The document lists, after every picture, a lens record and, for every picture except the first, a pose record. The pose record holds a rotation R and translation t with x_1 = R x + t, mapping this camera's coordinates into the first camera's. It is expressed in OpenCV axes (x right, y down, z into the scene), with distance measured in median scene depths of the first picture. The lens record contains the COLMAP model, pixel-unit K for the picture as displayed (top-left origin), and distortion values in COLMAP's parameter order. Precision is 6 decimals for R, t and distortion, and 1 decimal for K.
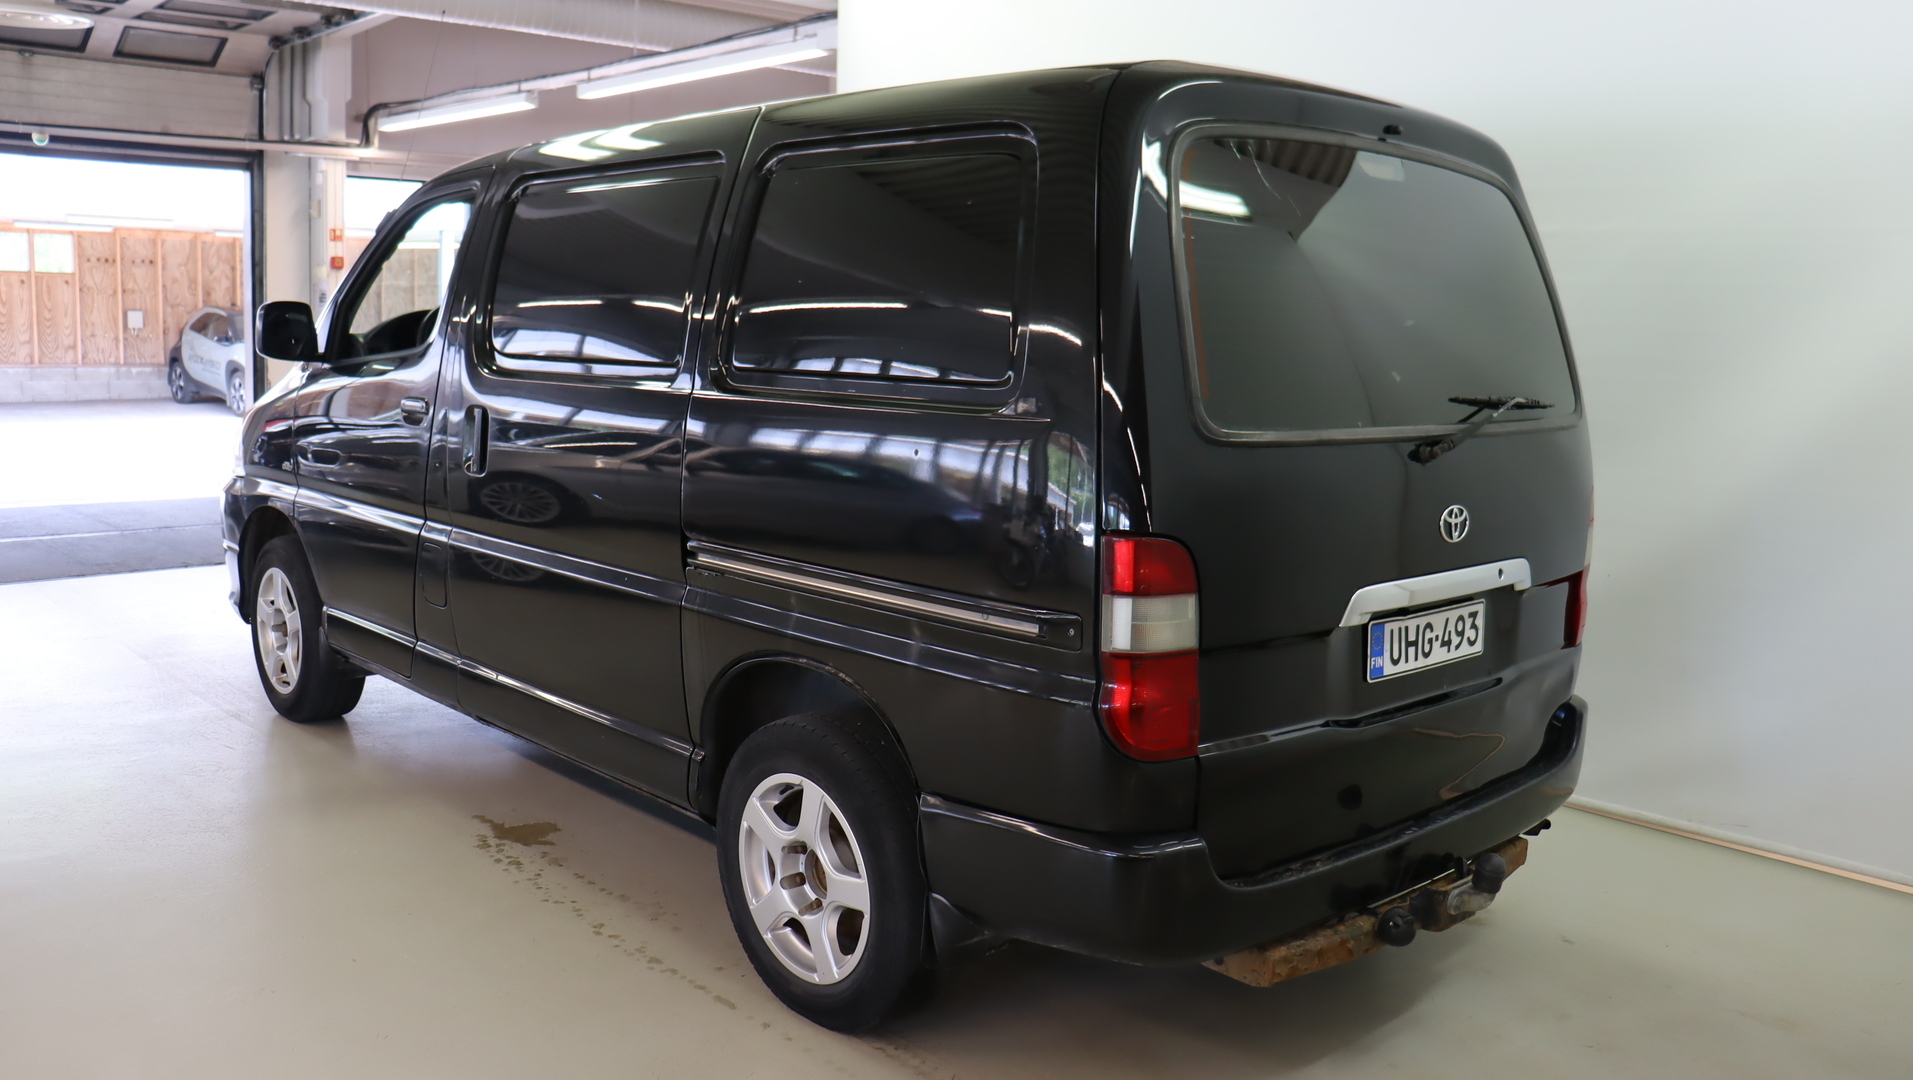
lens RADIAL K [[1598.8, 0, 956.5], [0, 1598.8, 540.0], [0, 0, 1]] dist [-0.176182, 0.171283]
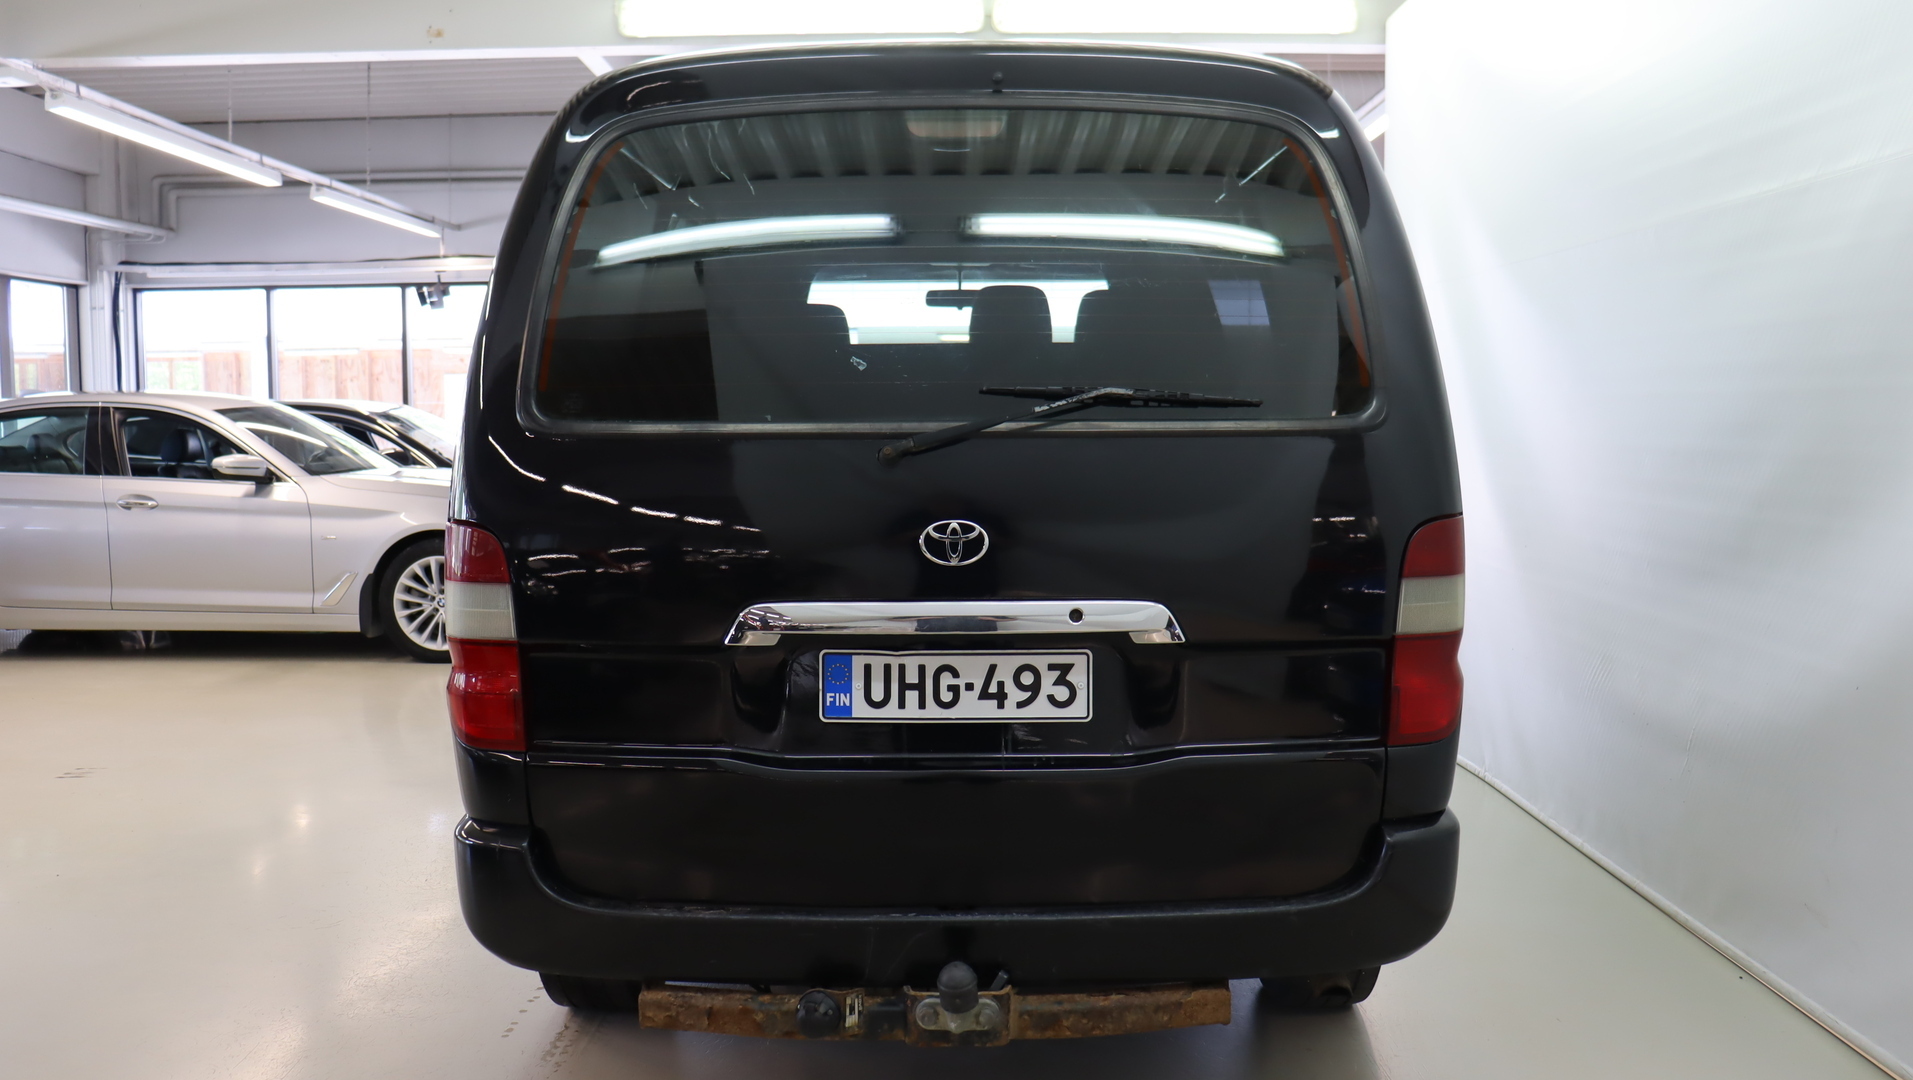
lens RADIAL K [[1582.3, 0, 953.4], [0, 1582.3, 515.1], [0, 0, 1]] dist [-0.169184, 0.185200]
pose [[0.724481, 0.012958, -0.689173, 0.854947], [-0.074200, 0.995480, -0.059284, 0.023172], [0.685290, 0.094087, 0.722167, 0.398970]]
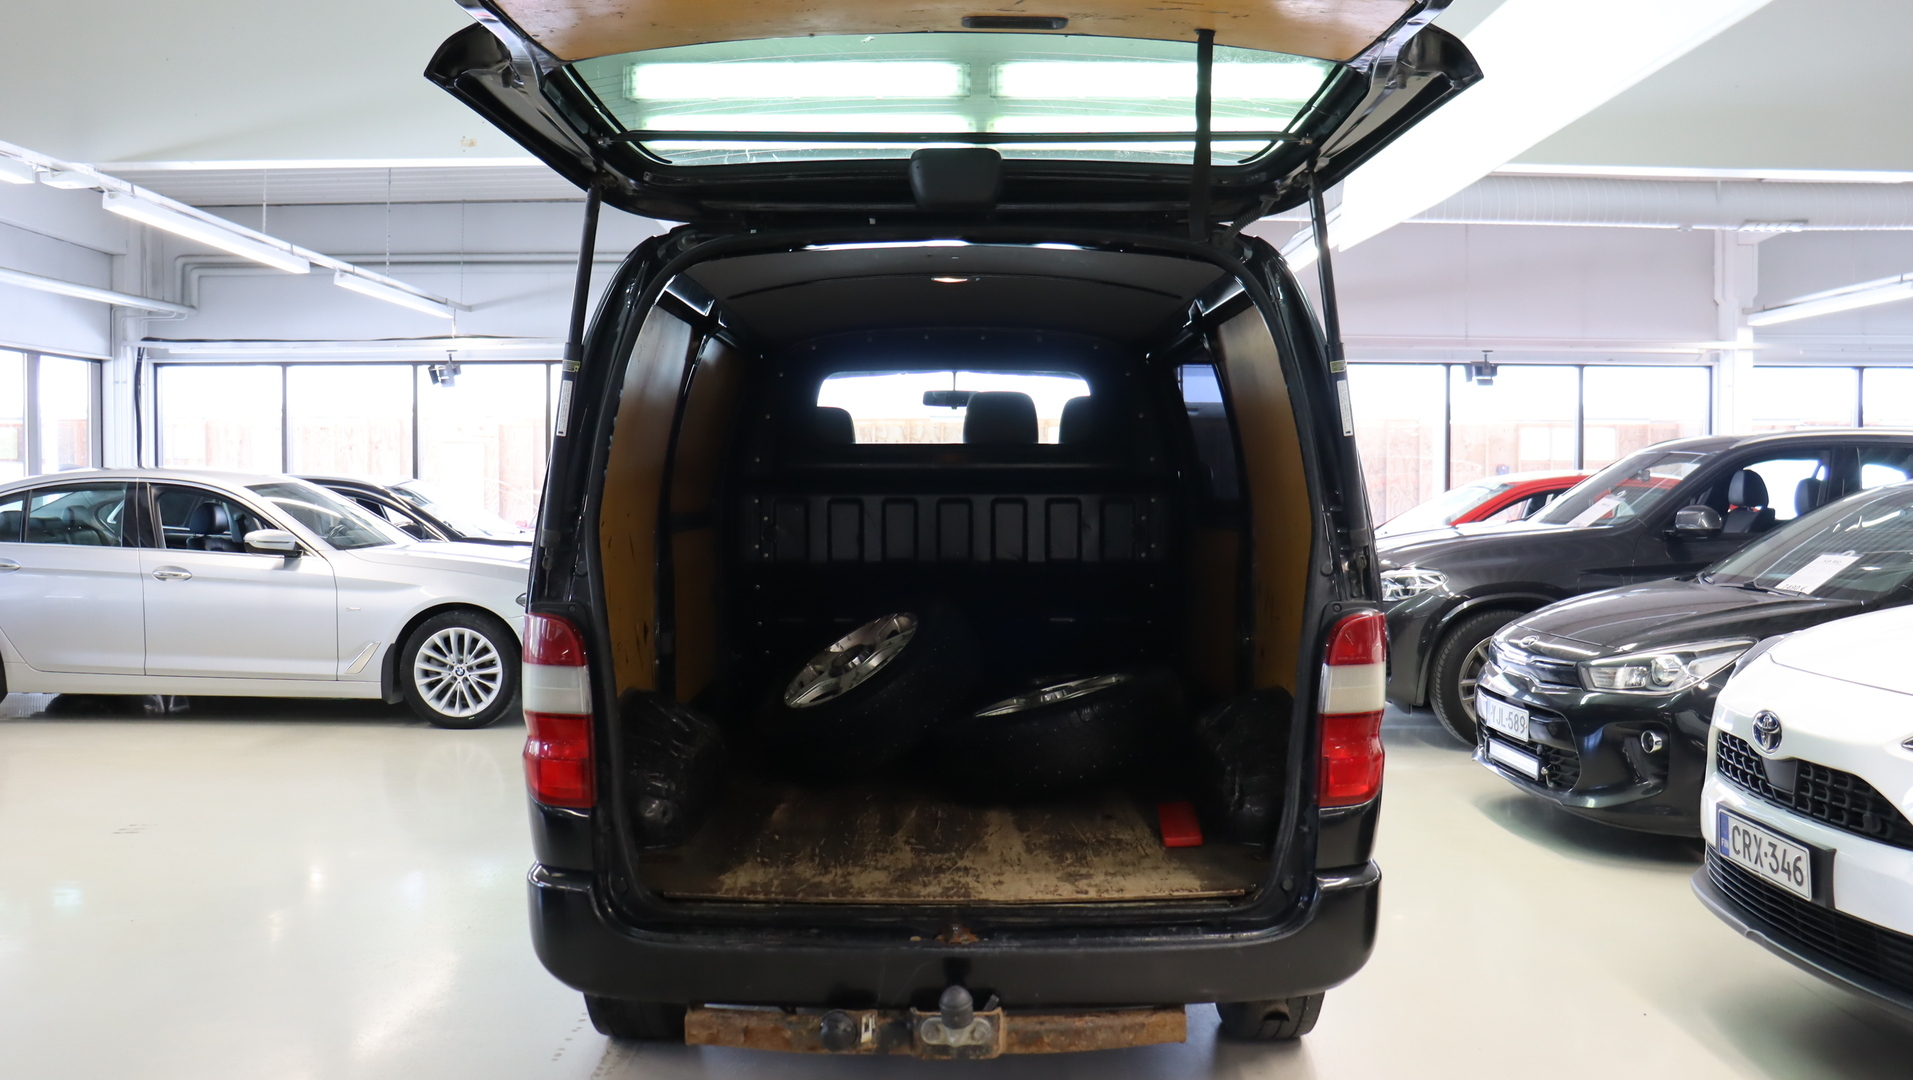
lens RADIAL K [[1582.3, 0, 953.4], [0, 1582.3, 515.1], [0, 0, 1]] dist [-0.169184, 0.185200]
pose [[0.730393, -0.011733, -0.682927, 0.958064], [-0.079746, 0.991550, -0.102323, 0.015740], [0.678356, 0.129196, 0.723285, 0.275732]]
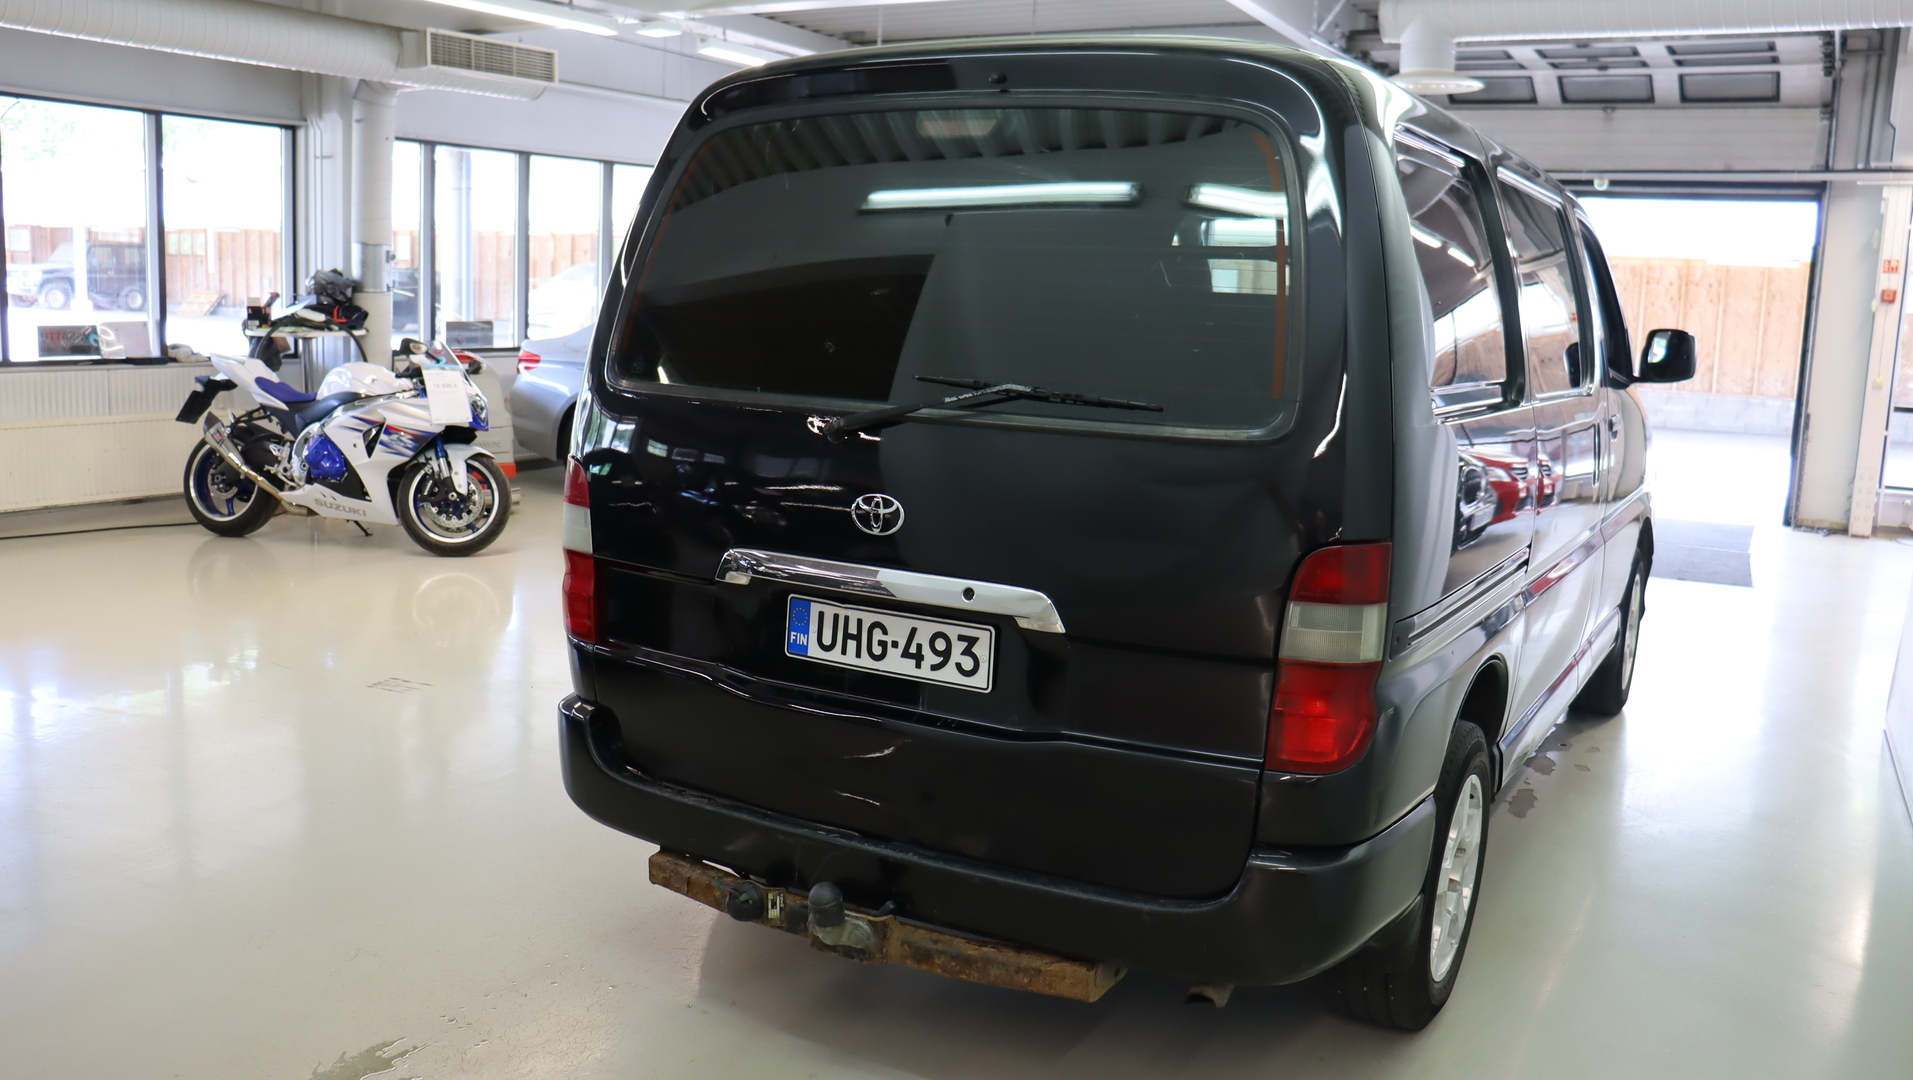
lens RADIAL K [[1582.3, 0, 953.4], [0, 1582.3, 515.1], [0, 0, 1]] dist [-0.169184, 0.185200]
pose [[0.290653, 0.119531, -0.949333, 1.155505], [-0.165924, 0.983431, 0.073024, -0.080853], [0.942332, 0.136292, 0.305670, 0.744719]]
